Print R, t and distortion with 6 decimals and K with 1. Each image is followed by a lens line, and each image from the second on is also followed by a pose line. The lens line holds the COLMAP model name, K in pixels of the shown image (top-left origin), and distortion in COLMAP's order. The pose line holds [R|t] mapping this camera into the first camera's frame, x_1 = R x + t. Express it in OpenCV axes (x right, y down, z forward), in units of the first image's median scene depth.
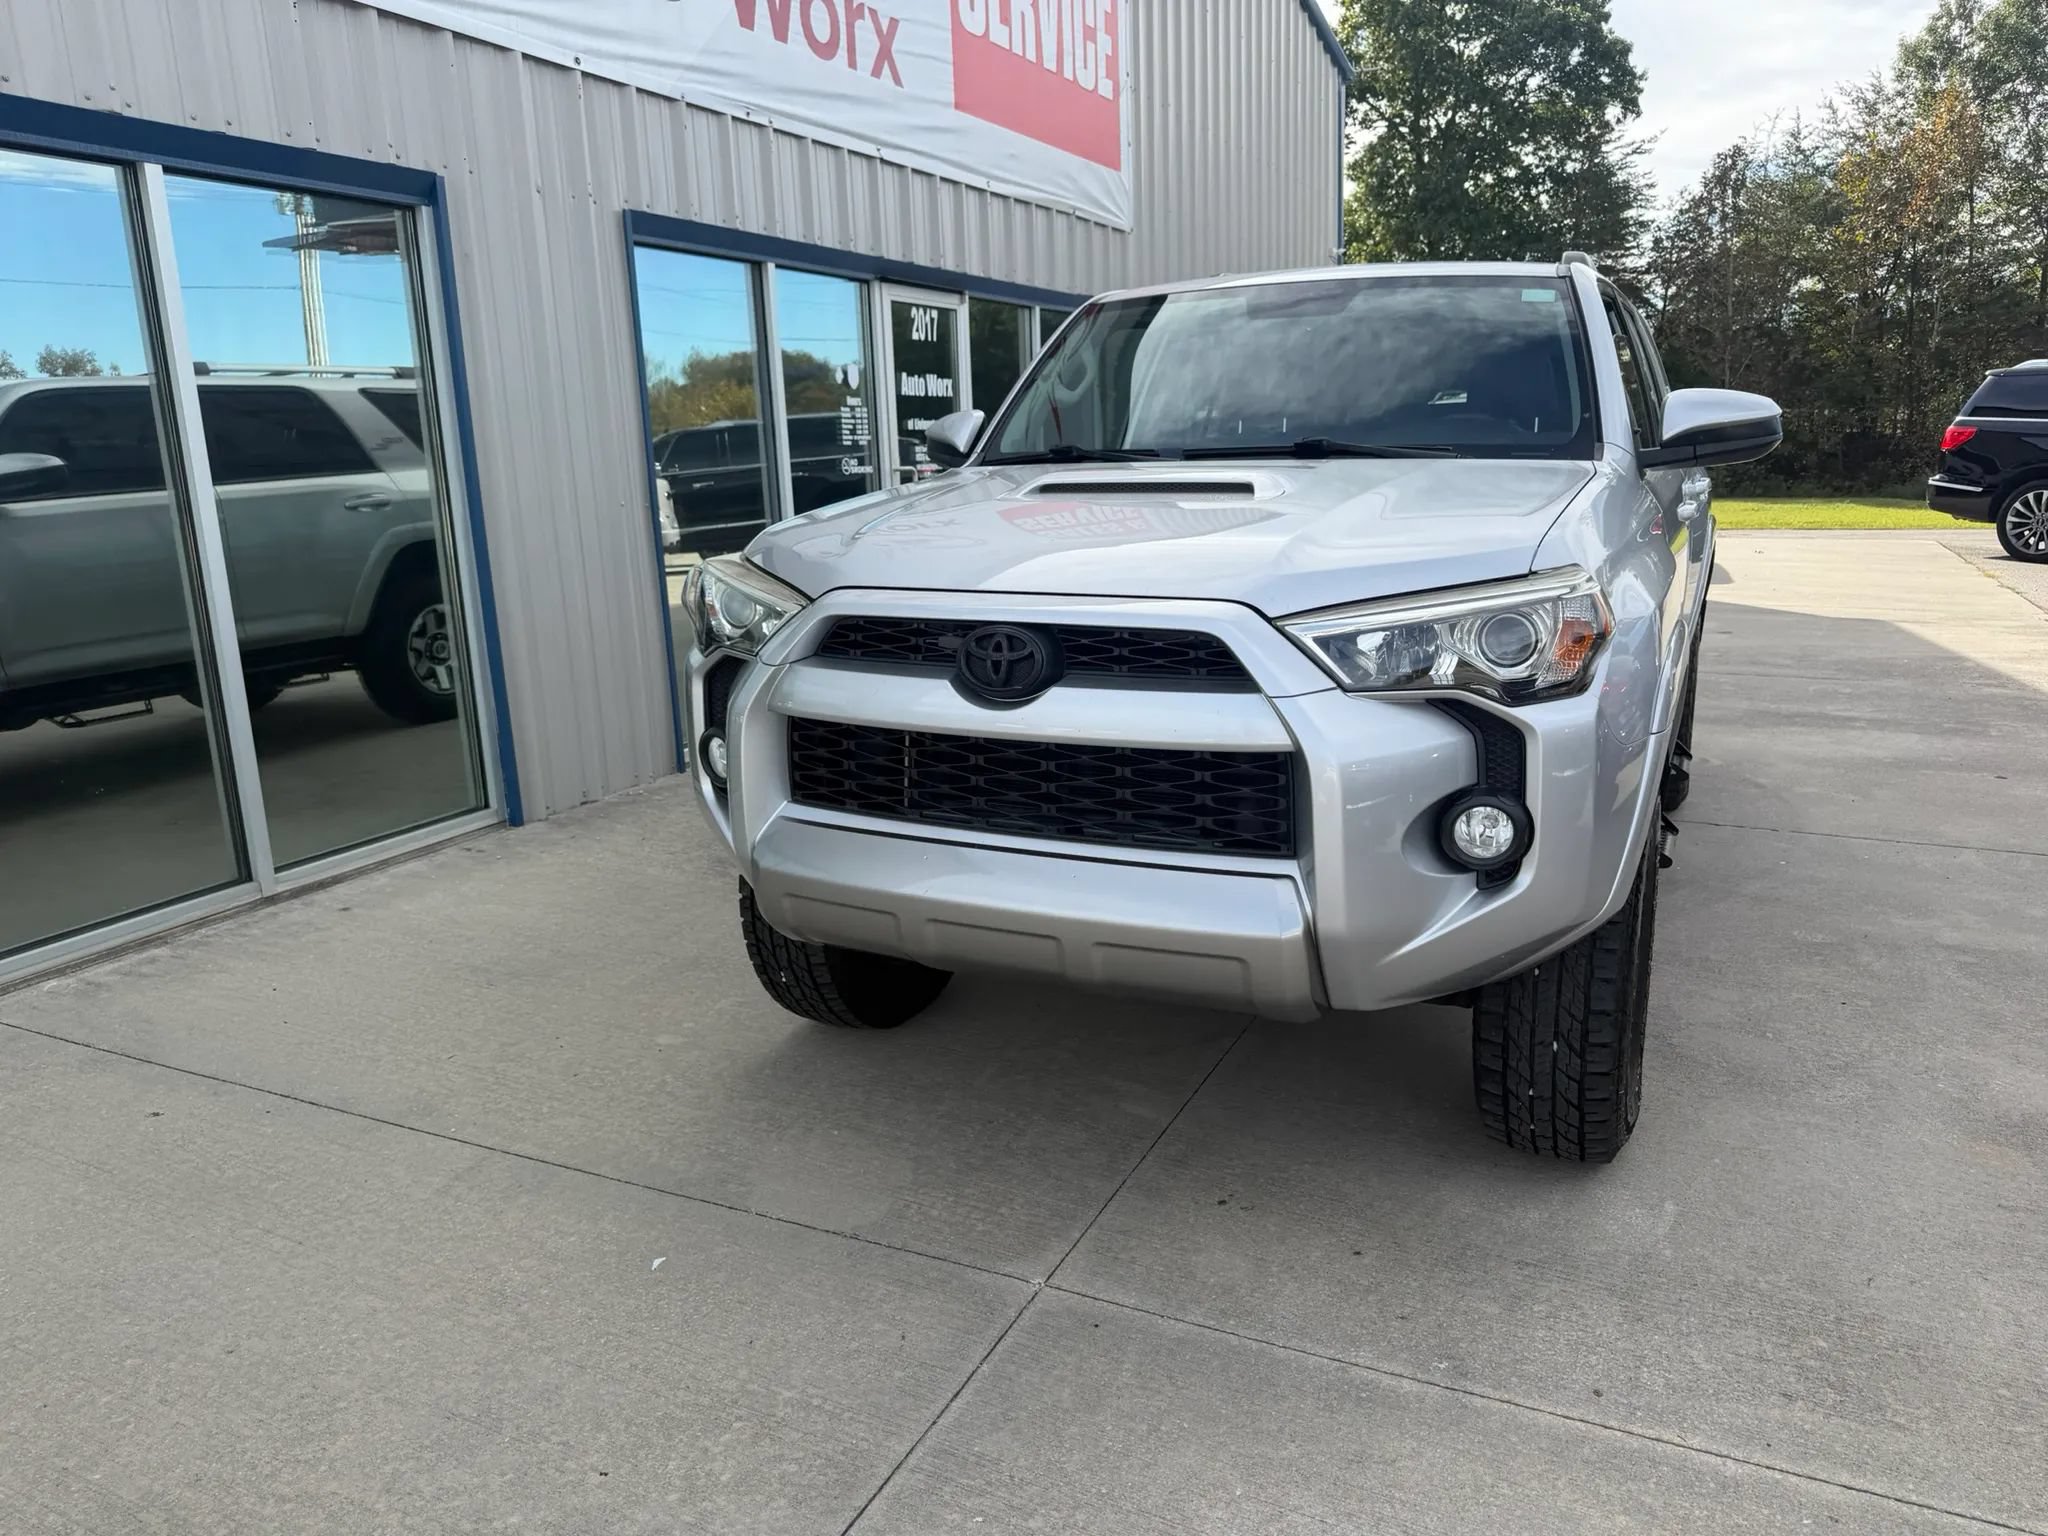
lens RADIAL K [[1456.5, 0, 1038.0], [0, 1456.5, 763.1], [0, 0, 1]] dist [0.012506, -0.017984]
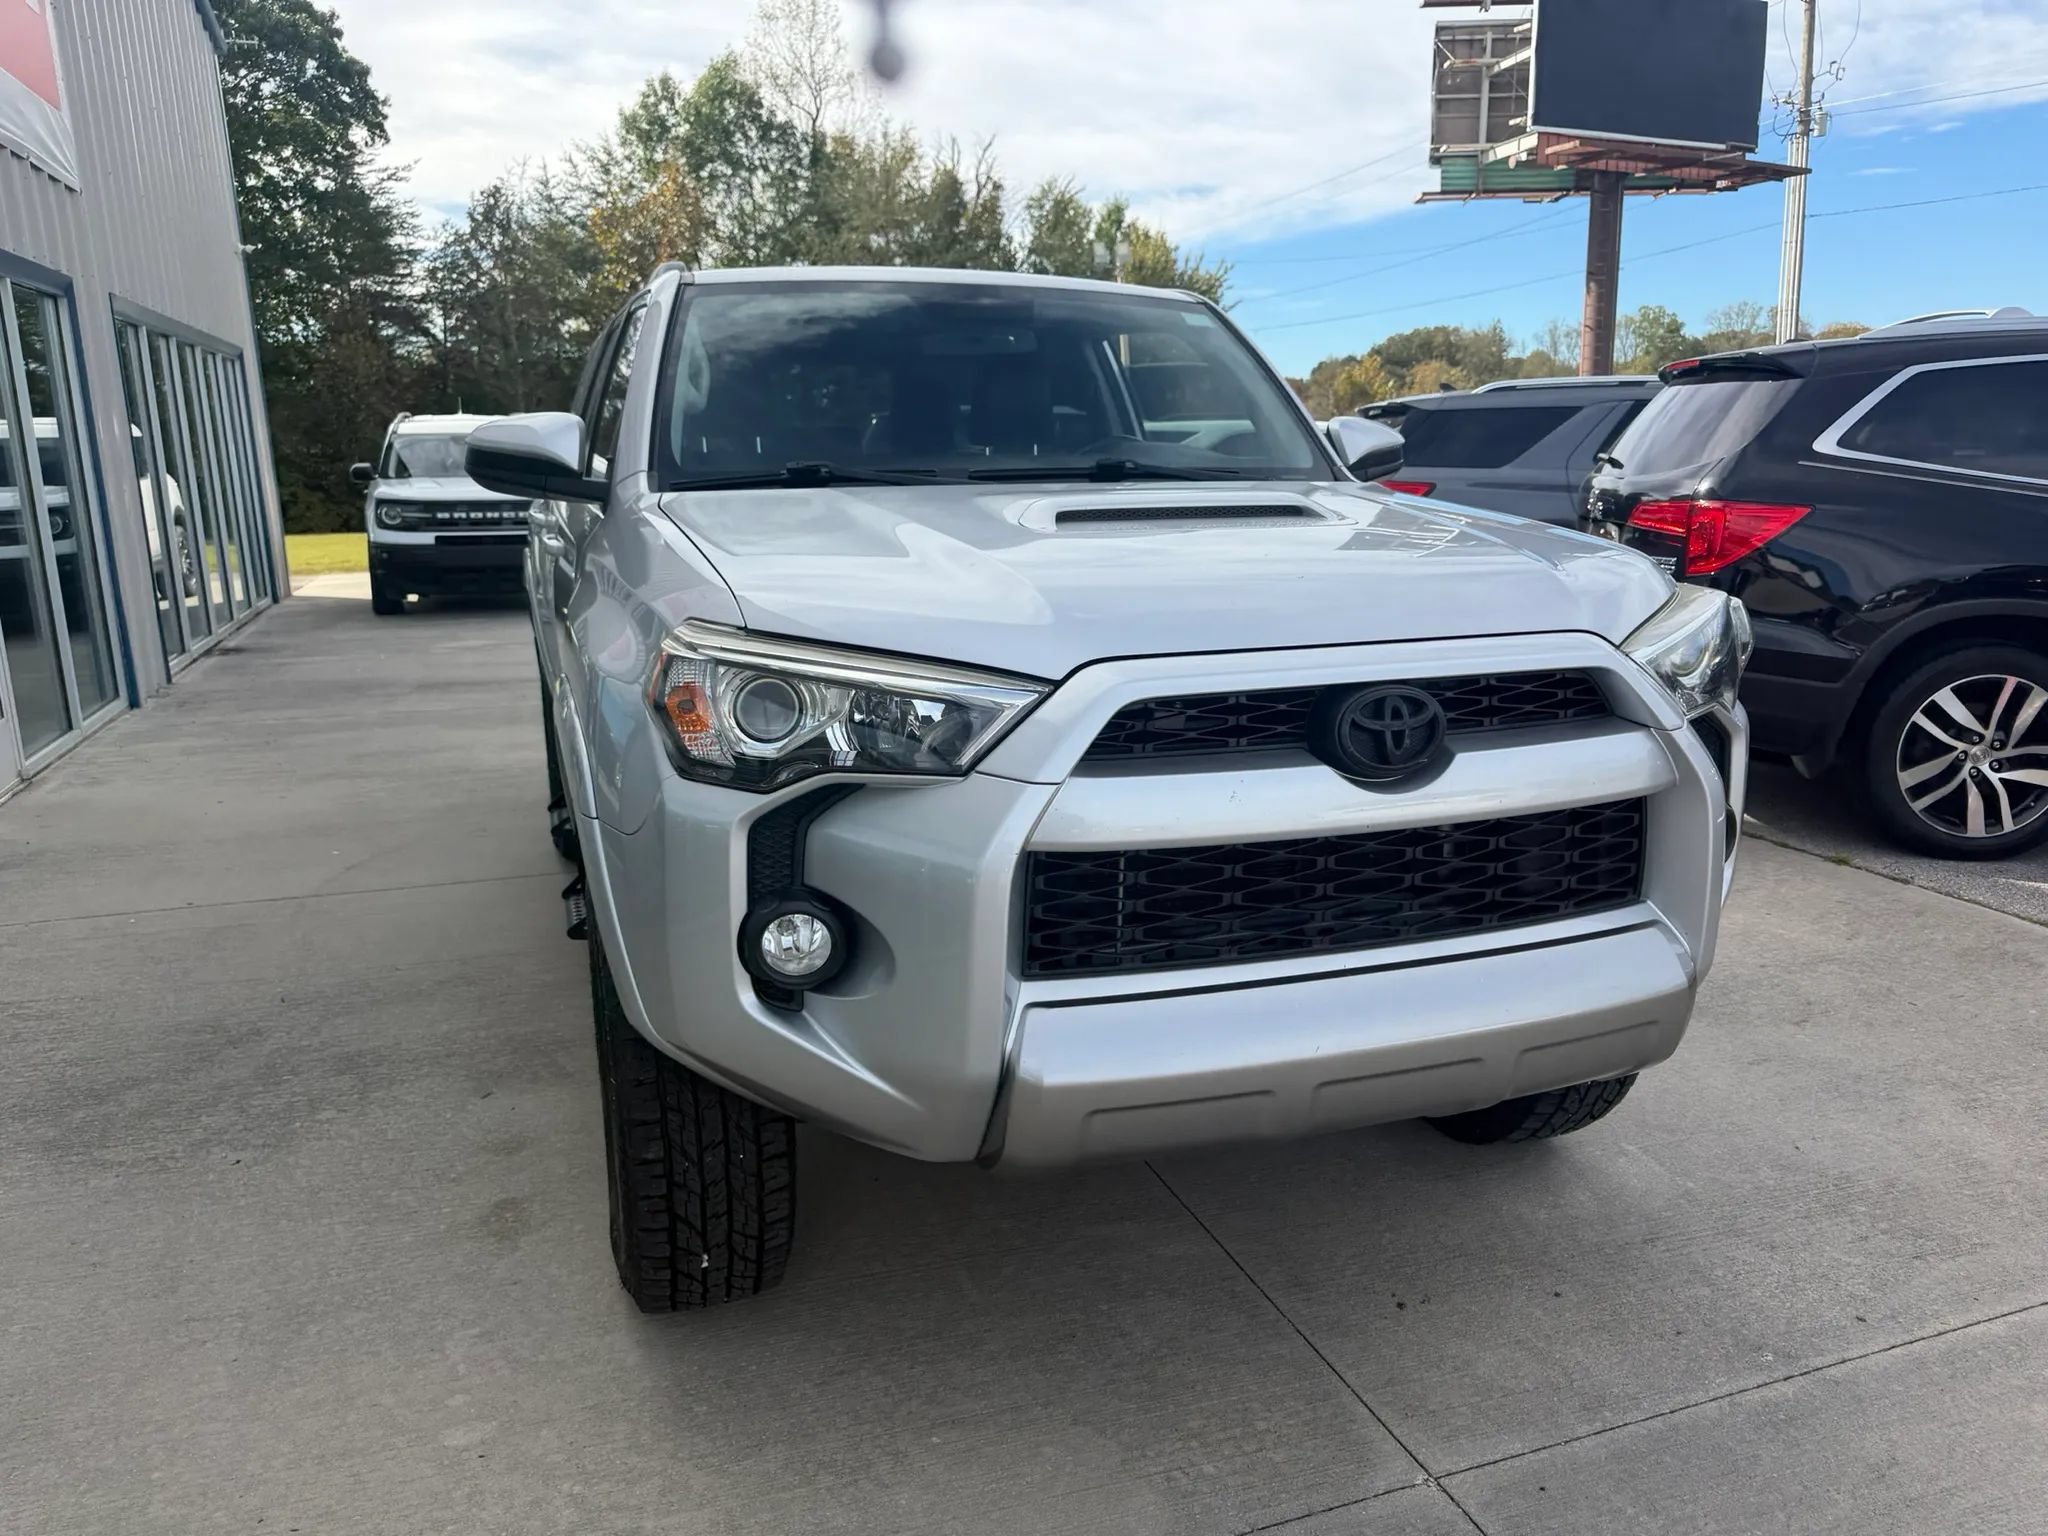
lens RADIAL K [[1456.5, 0, 1035.8], [0, 1456.5, 770.1], [0, 0, 1]] dist [0.012506, -0.017984]
pose [[0.704494, -0.140752, 0.695613, -0.310326], [0.151270, 0.987394, 0.046590, -0.050320], [-0.693402, 0.072403, 0.716904, 0.248584]]
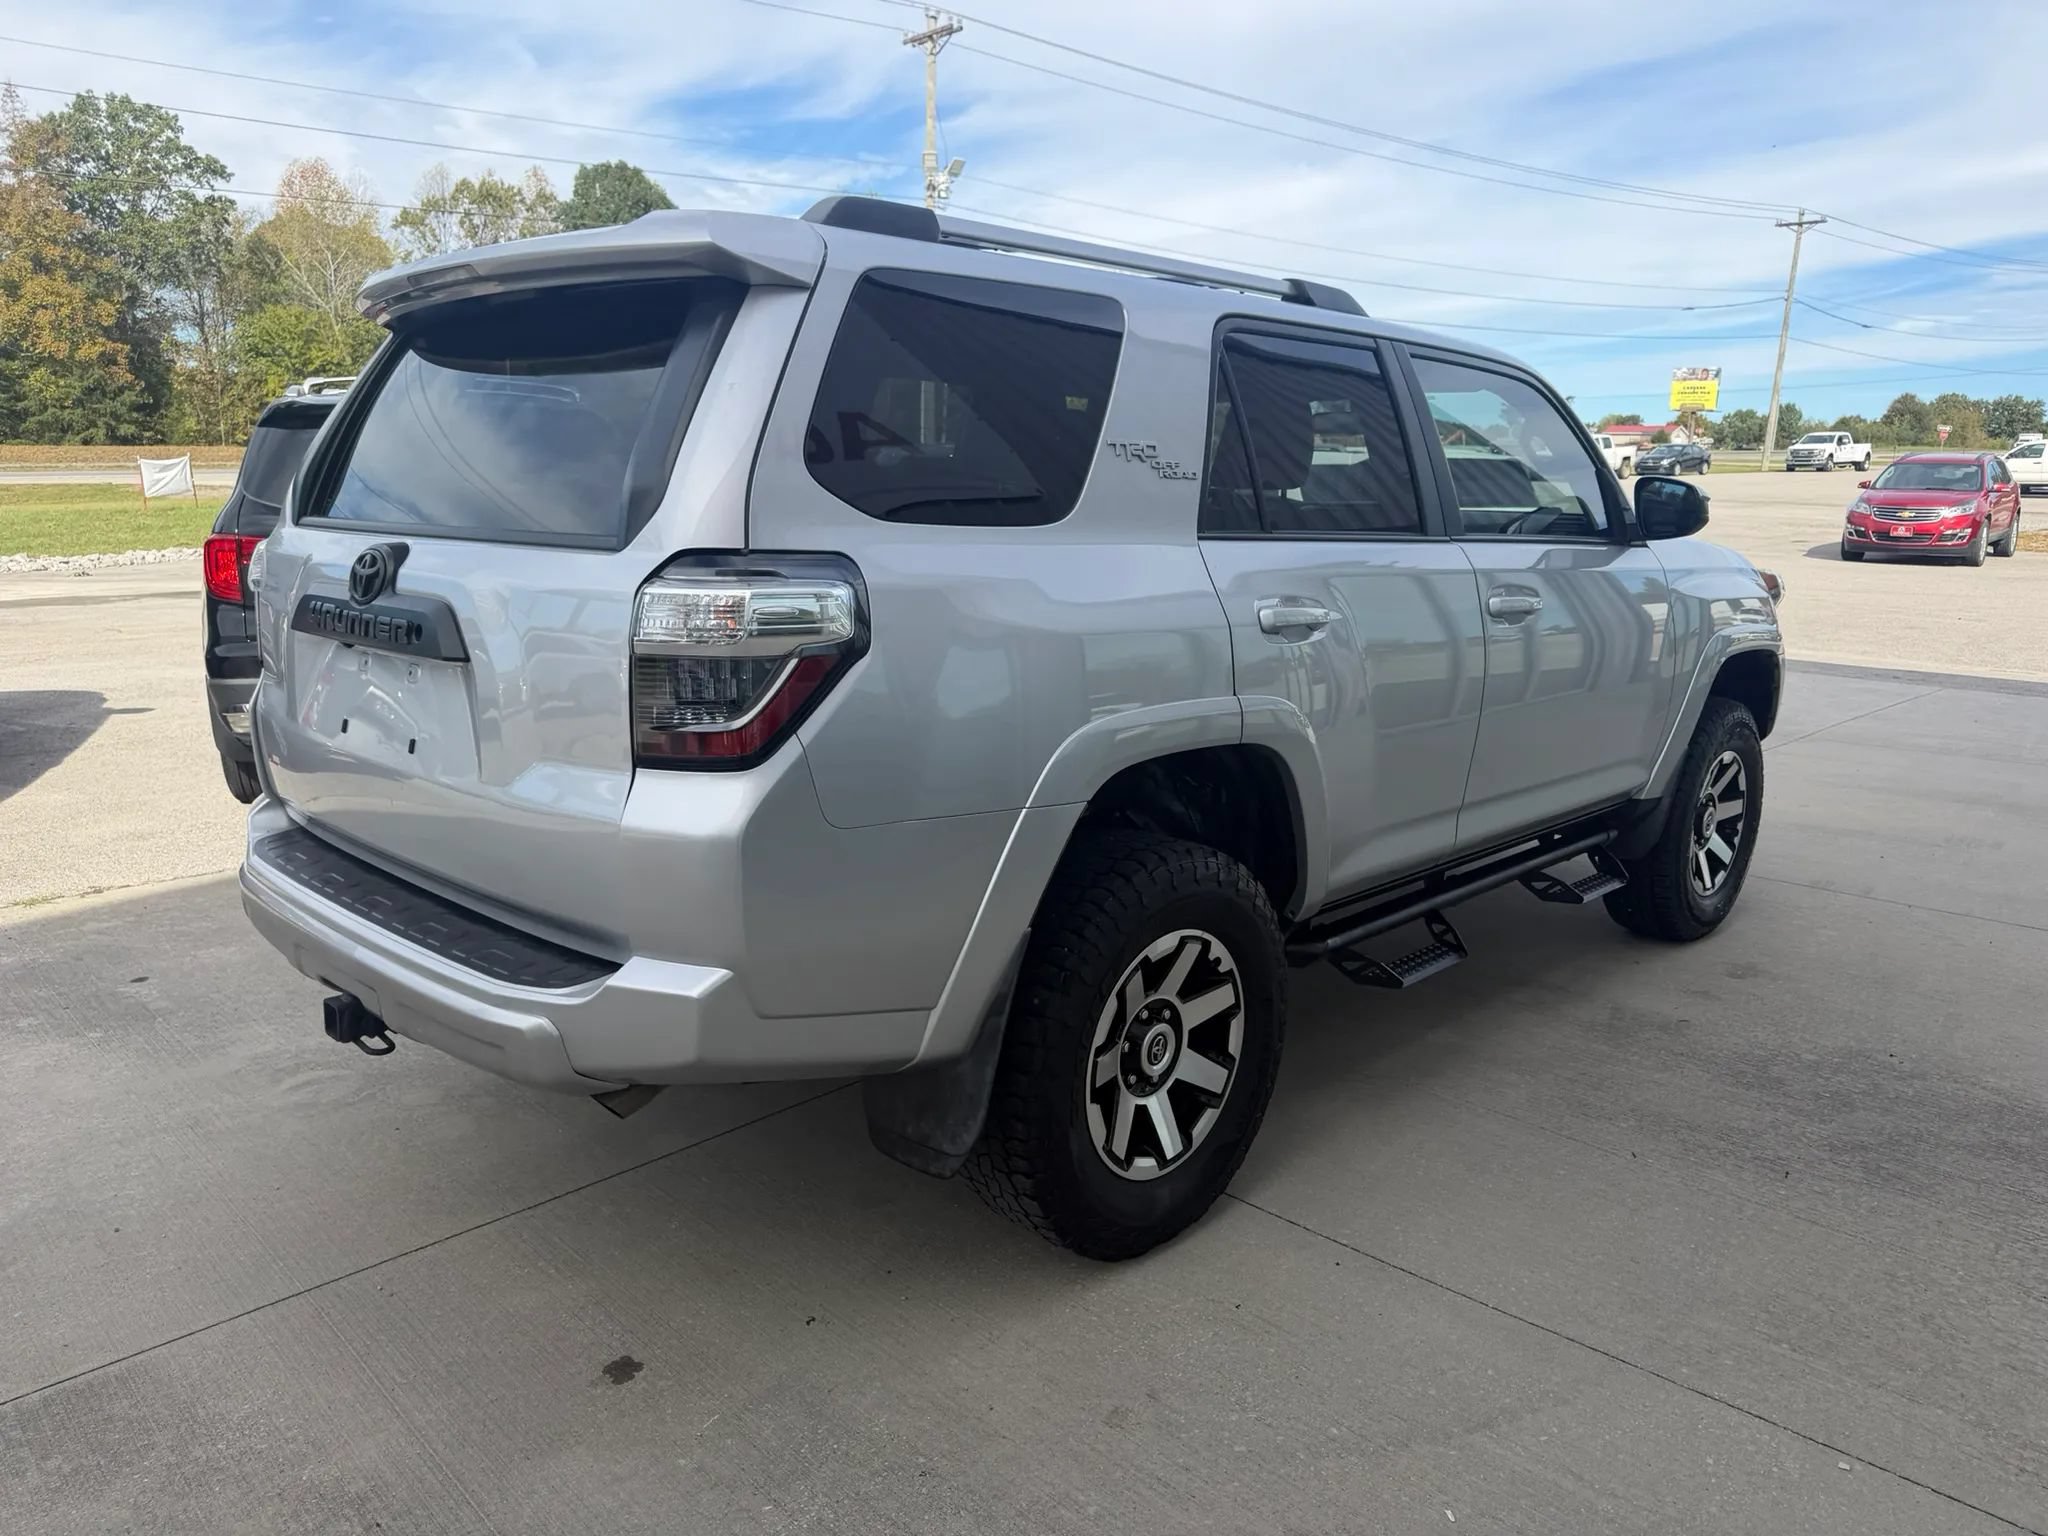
lens RADIAL K [[1456.5, 0, 1016.0], [0, 1456.5, 749.2], [0, 0, 1]] dist [0.012506, -0.017984]
pose [[-0.945205, -0.054758, 0.321854, 0.024557], [0.075642, 0.922278, 0.379054, -0.365806], [-0.317595, 0.382629, -0.867599, 1.567369]]
